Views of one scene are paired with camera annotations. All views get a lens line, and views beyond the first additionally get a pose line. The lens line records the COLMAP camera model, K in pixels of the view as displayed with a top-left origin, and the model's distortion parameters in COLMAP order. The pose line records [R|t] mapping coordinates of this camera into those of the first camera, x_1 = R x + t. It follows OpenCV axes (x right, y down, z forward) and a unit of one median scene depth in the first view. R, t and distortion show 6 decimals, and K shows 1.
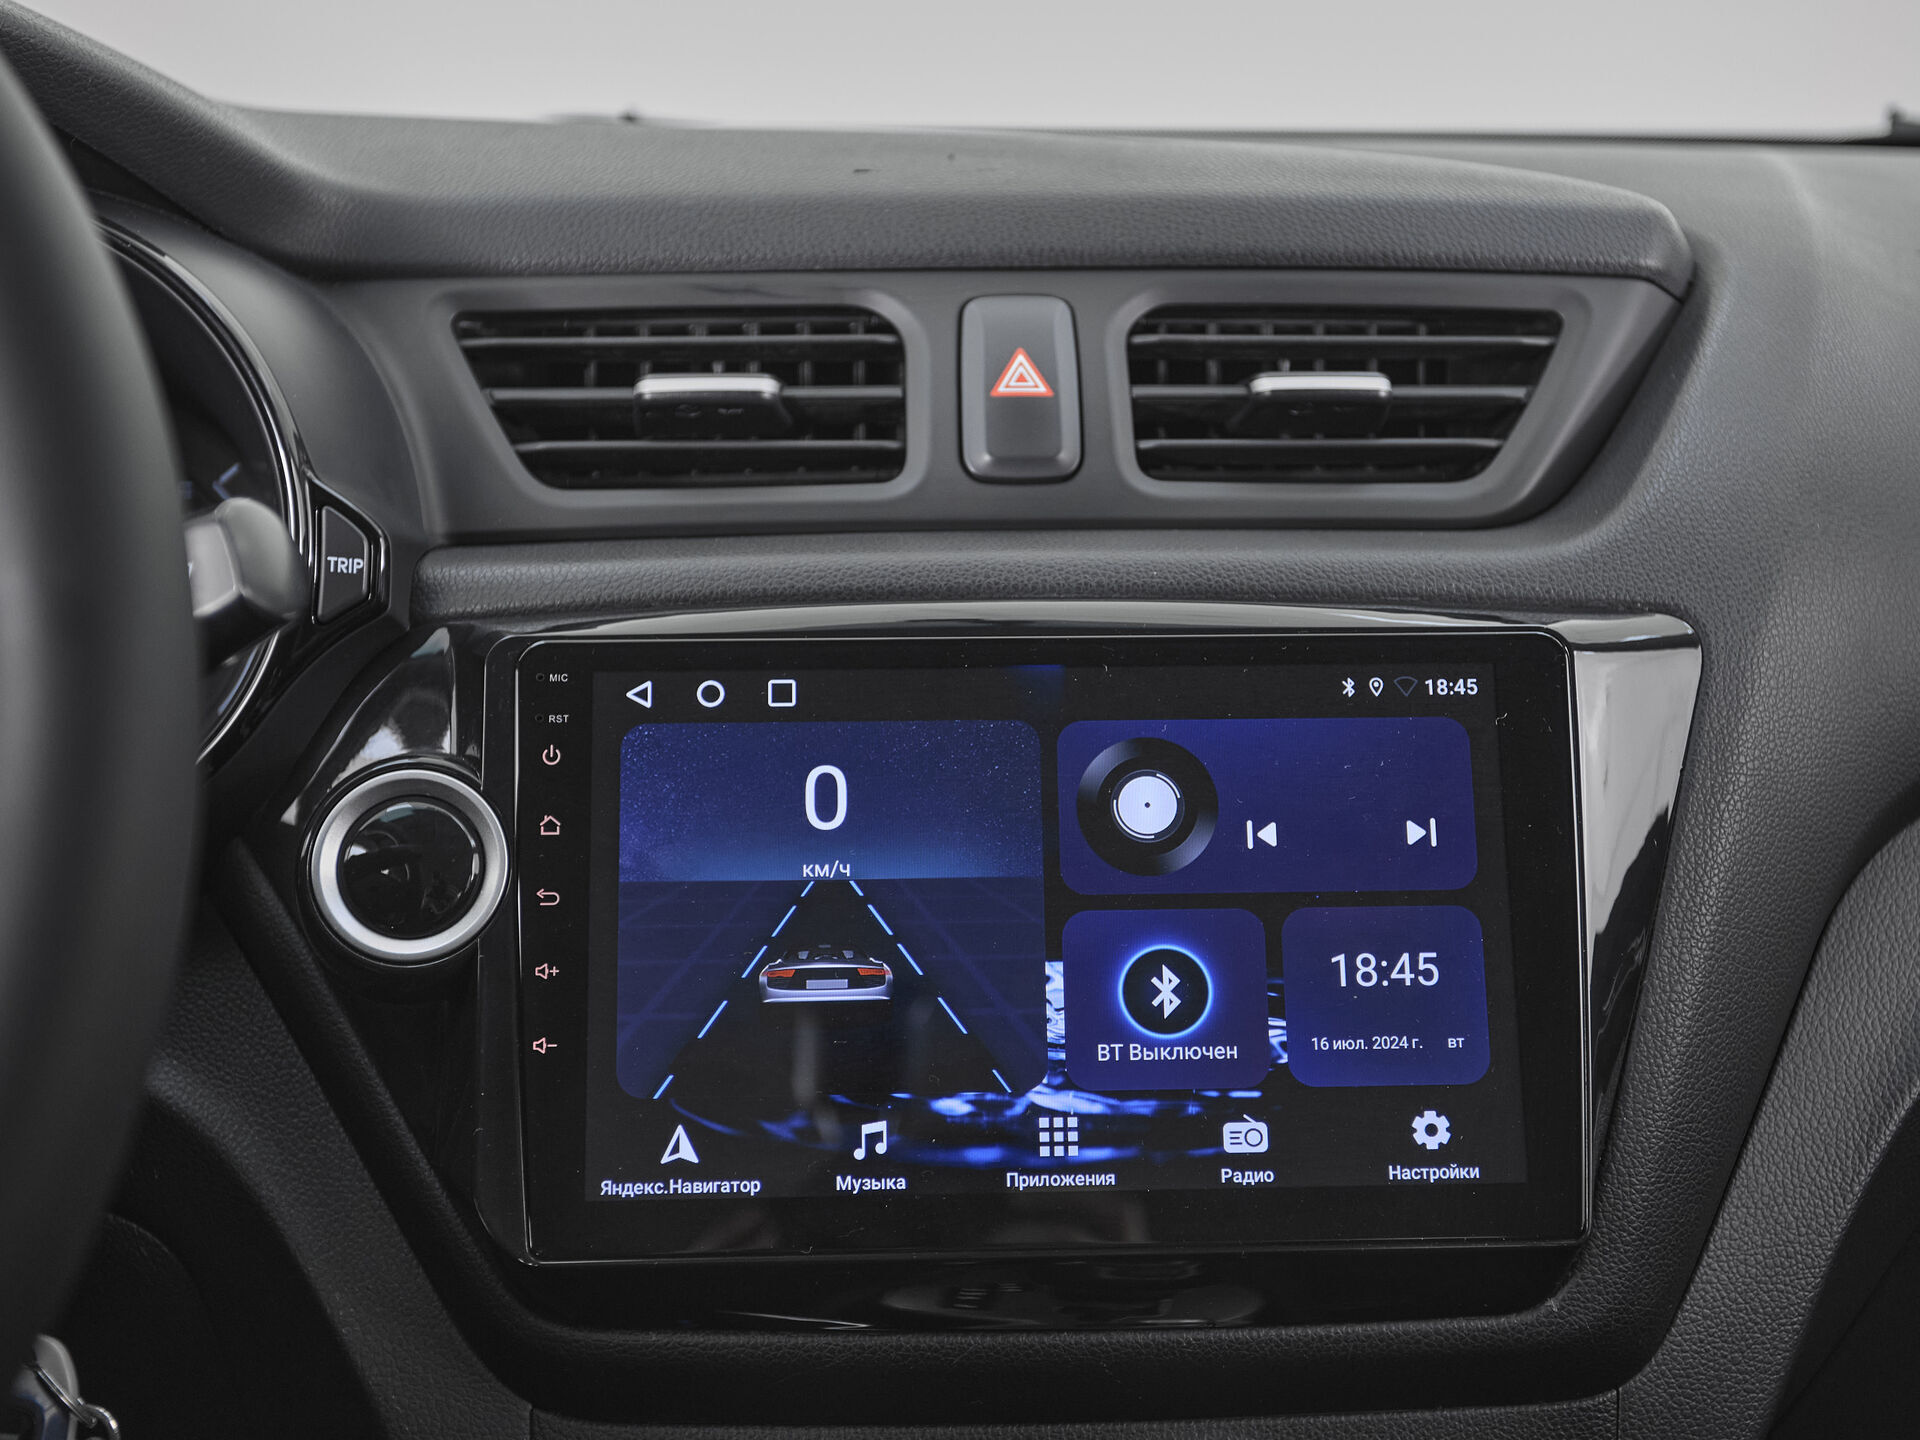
lens RADIAL K [[2458.5, 0, 960.0], [0, 2458.5, 720.0], [0, 0, 1]] dist [0.013366, 0.032294]
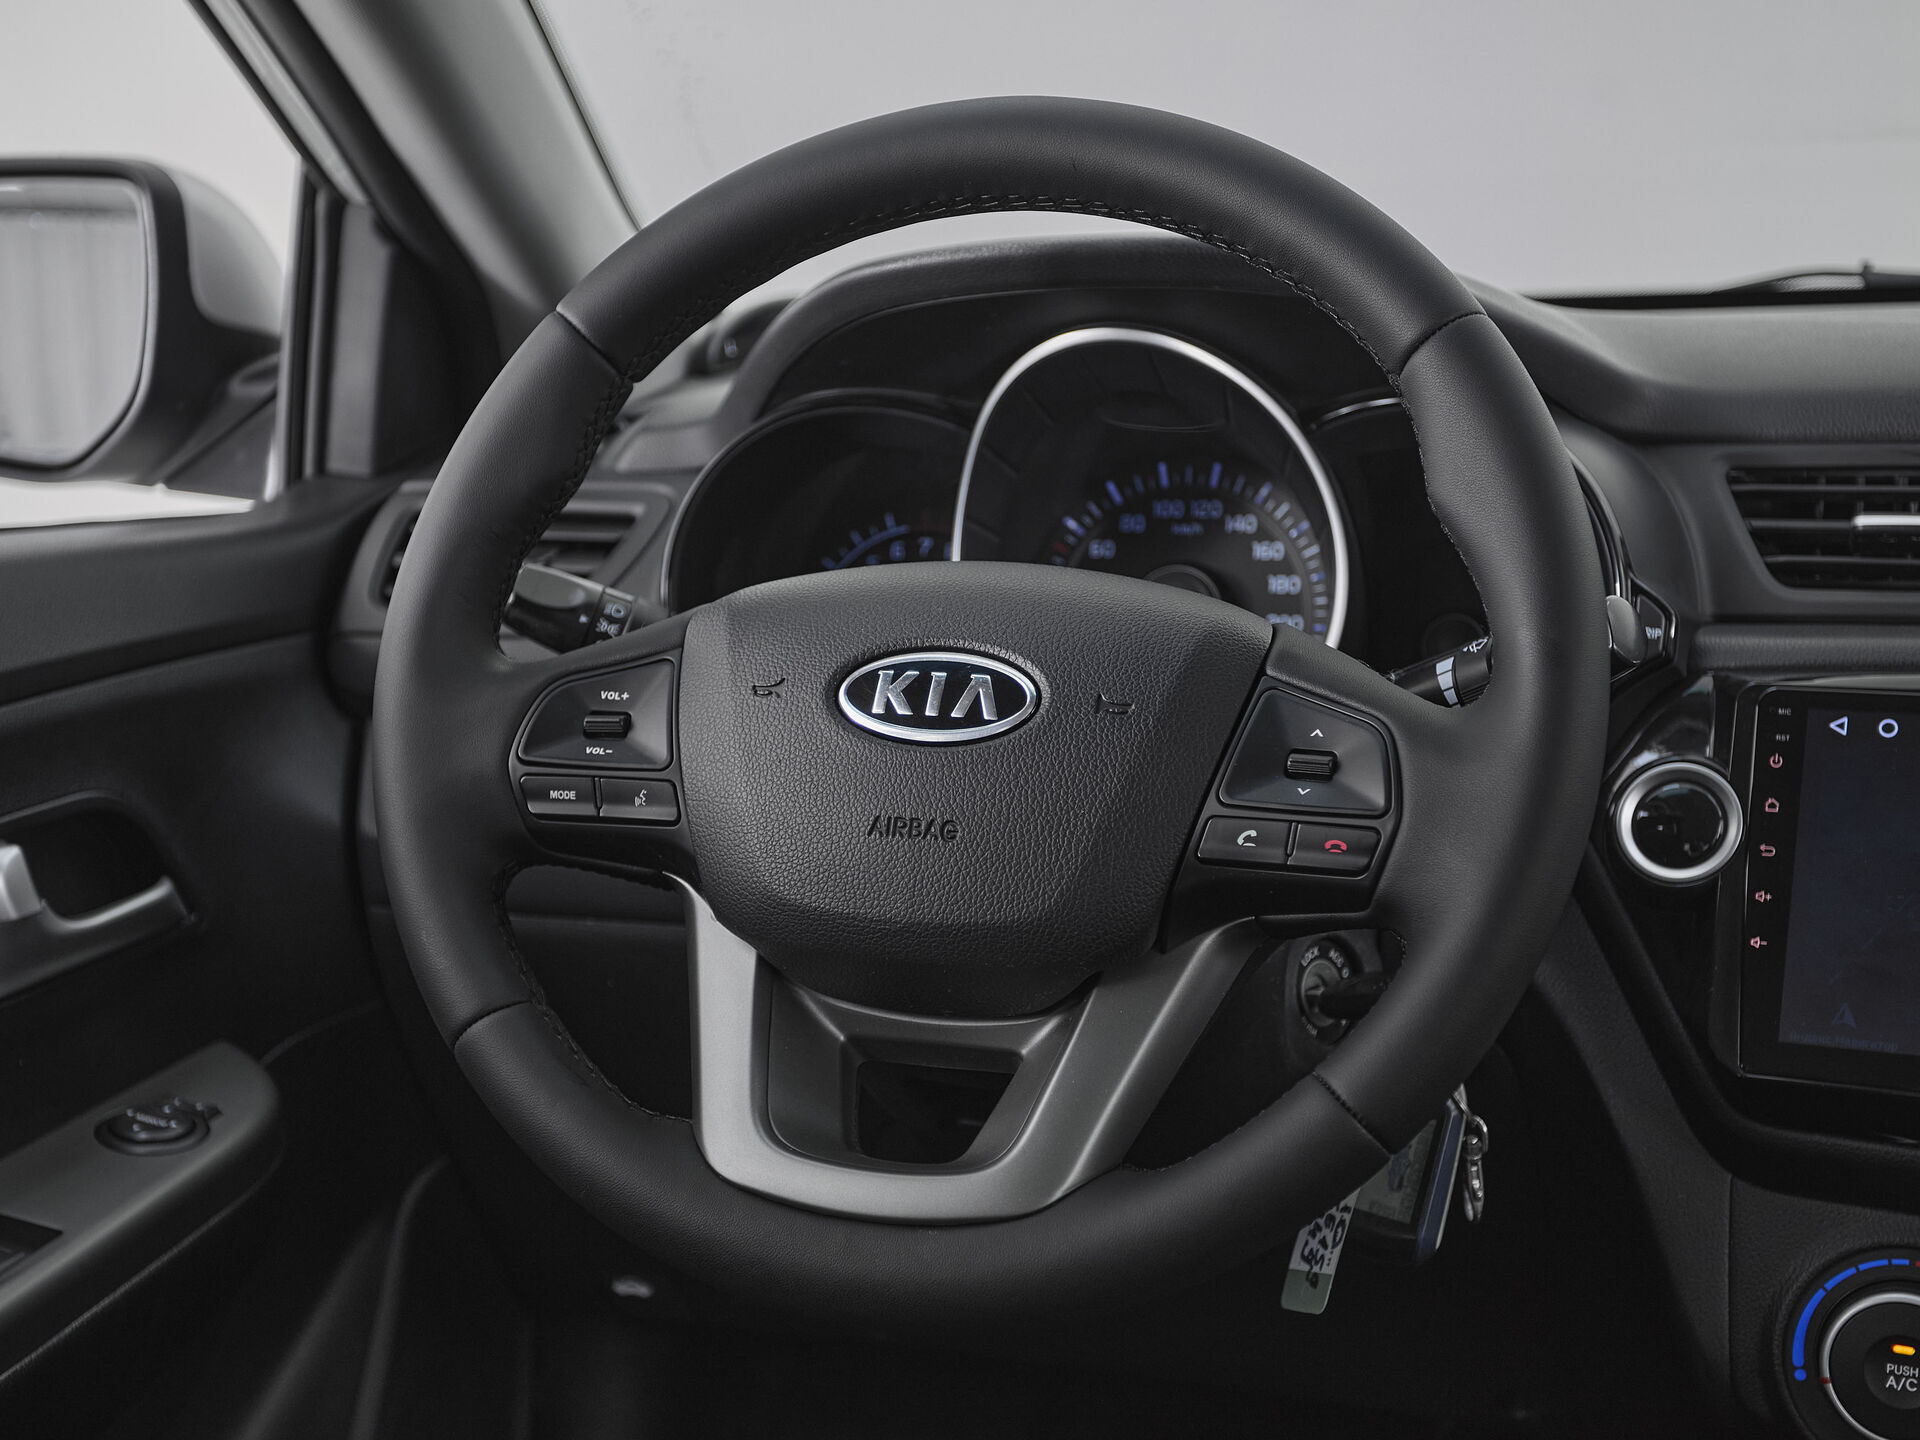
lens RADIAL K [[2606.0, 0, 927.2], [0, 2606.0, 764.7], [0, 0, 1]] dist [0.014164, 0.082892]
pose [[0.892912, 0.070031, -0.444751, 0.082155], [-0.074181, 0.997212, 0.008091, 0.039699], [0.444078, 0.025768, 0.895618, -0.659548]]
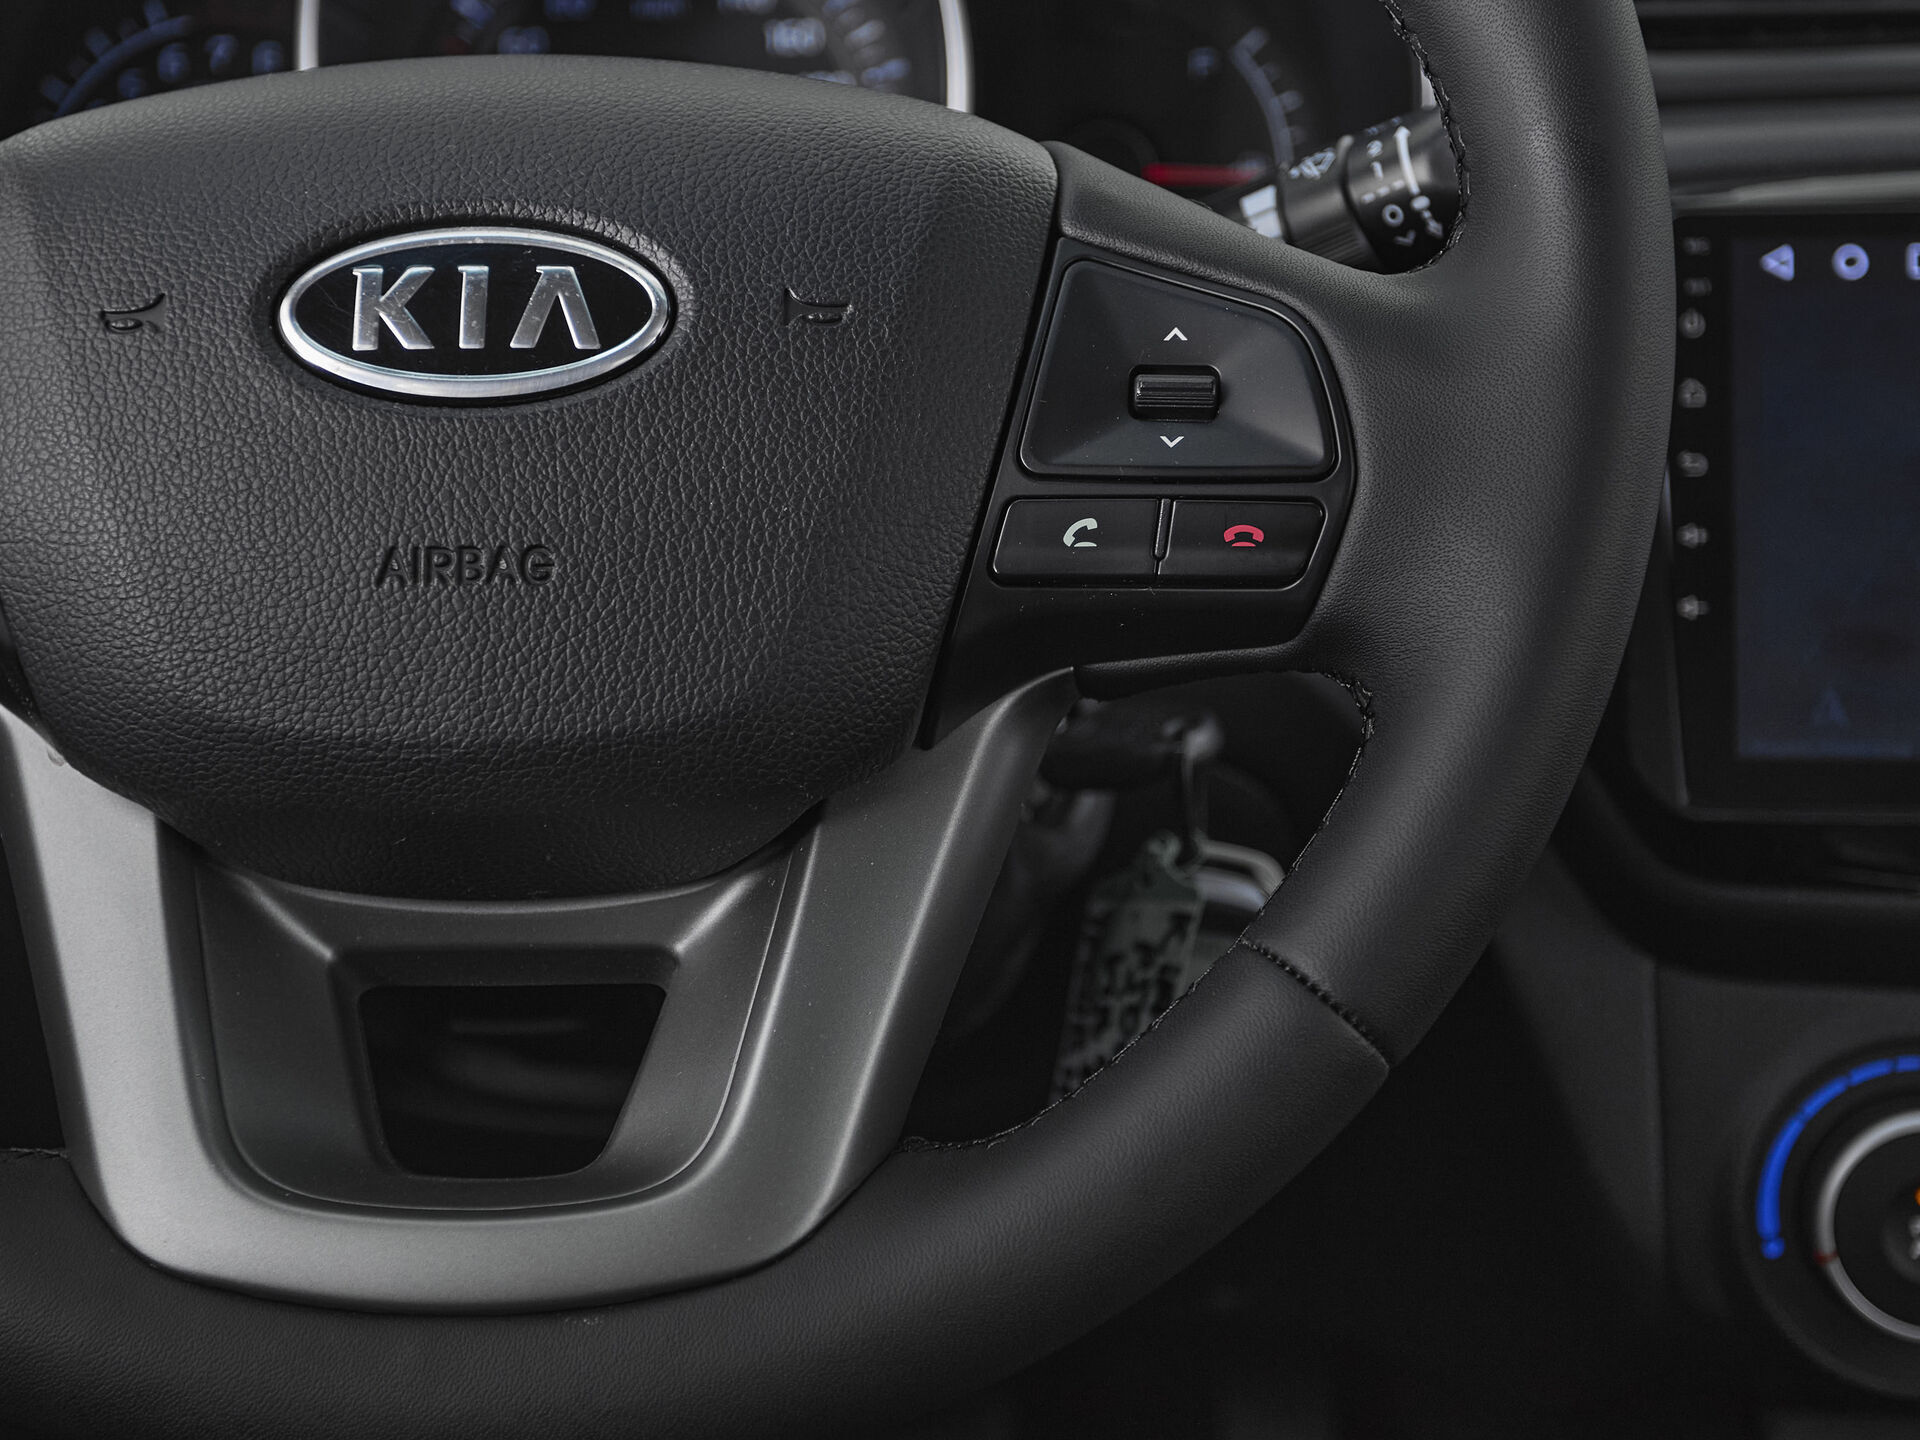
lens RADIAL K [[3196.9, 0, 957.2], [0, 3196.9, 638.4], [0, 0, 1]] dist [0.019689, 0.048340]
pose [[0.987613, 0.019977, -0.155634, -0.234670], [-0.006219, 0.996067, 0.088387, 0.026404], [0.156788, -0.086324, 0.983852, -0.314610]]
